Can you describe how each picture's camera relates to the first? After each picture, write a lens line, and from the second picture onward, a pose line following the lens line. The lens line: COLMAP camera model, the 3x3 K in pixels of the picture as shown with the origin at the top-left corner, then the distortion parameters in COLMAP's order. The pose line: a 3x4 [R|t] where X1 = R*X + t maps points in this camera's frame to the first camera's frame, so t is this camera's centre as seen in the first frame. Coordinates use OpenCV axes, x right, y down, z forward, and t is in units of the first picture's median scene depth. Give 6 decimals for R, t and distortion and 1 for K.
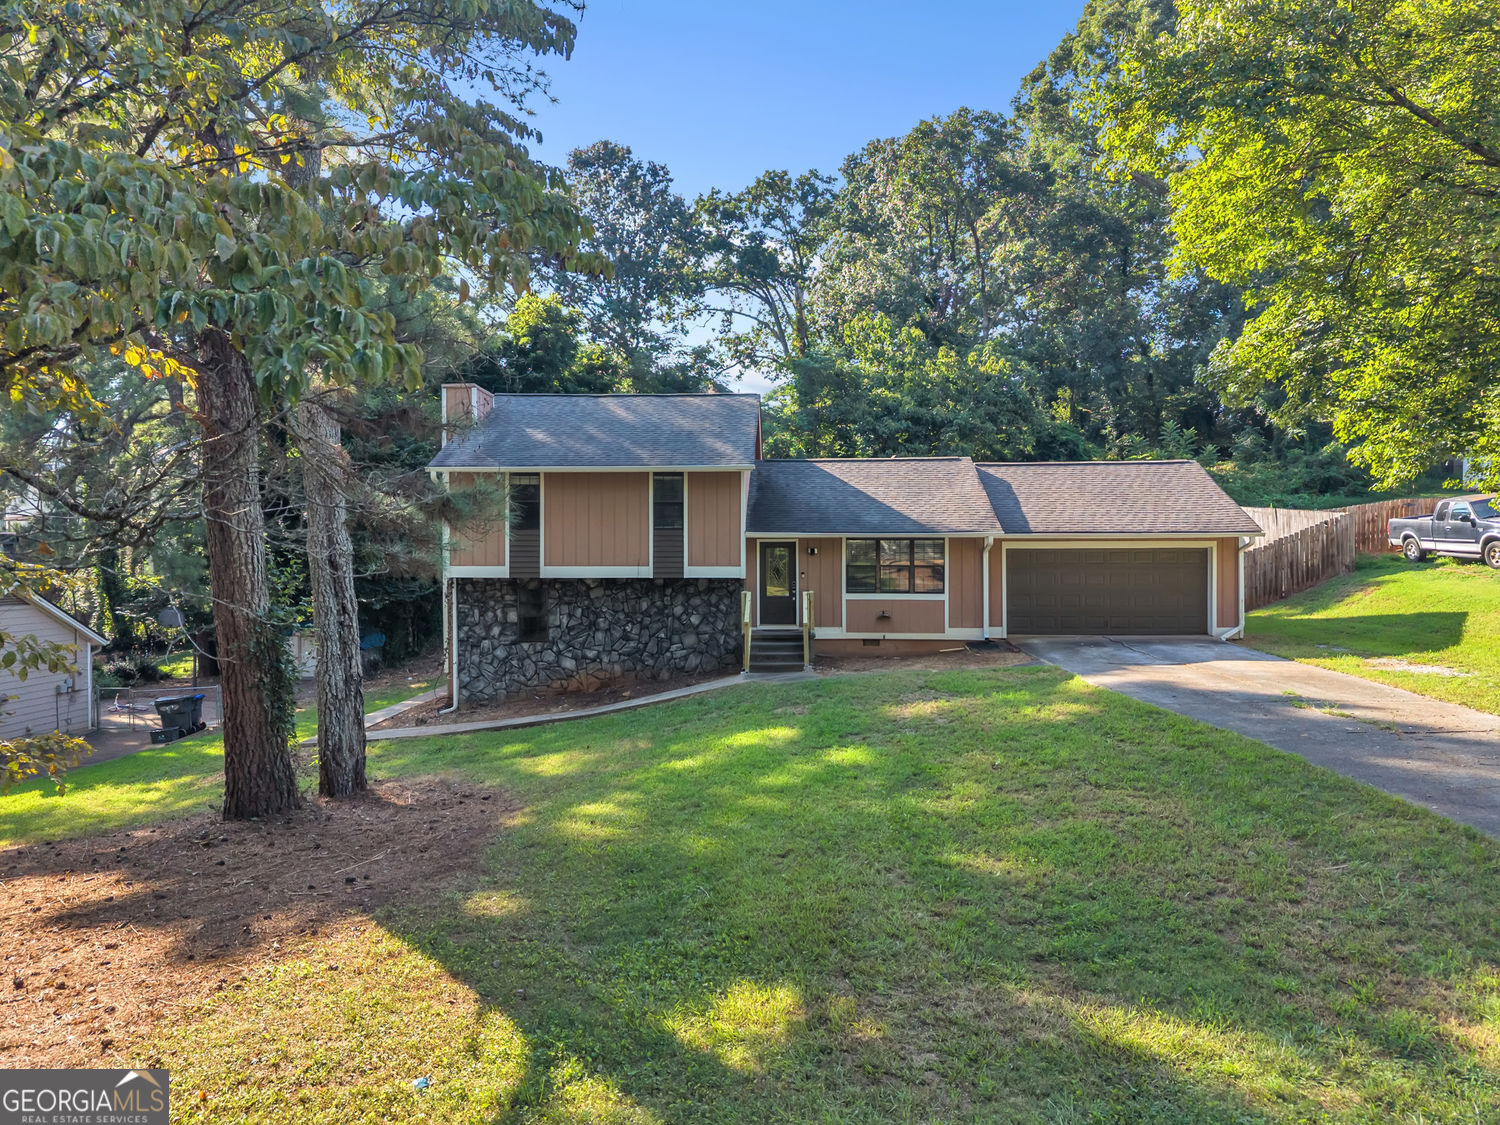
lens RADIAL K [[1065.0, 0, 750.0], [0, 1065.0, 562.5], [0, 0, 1]] dist [0.052166, -0.000971]
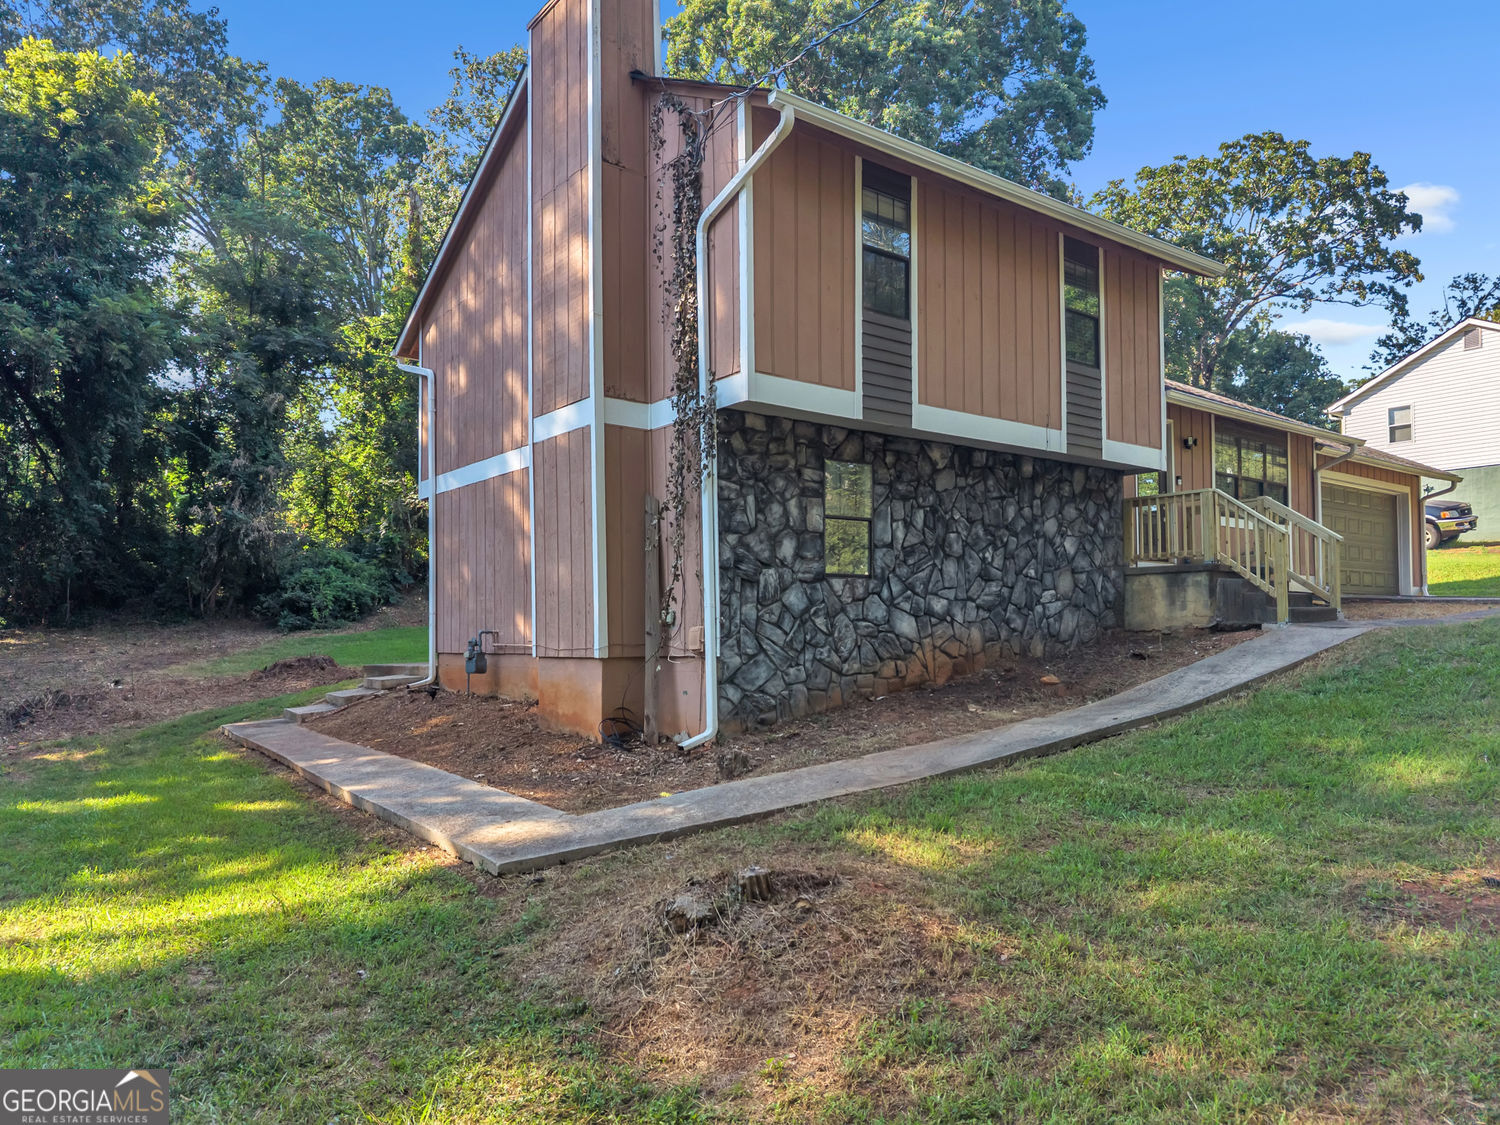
lens RADIAL K [[1087.7, 0, 747.9], [0, 1087.7, 594.1], [0, 0, 1]] dist [0.055083, -0.059449]
pose [[0.781081, 0.024441, 0.623951, -0.524747], [-0.003320, 0.999382, -0.034991, 0.098075], [-0.624421, 0.025259, 0.780680, 0.667917]]
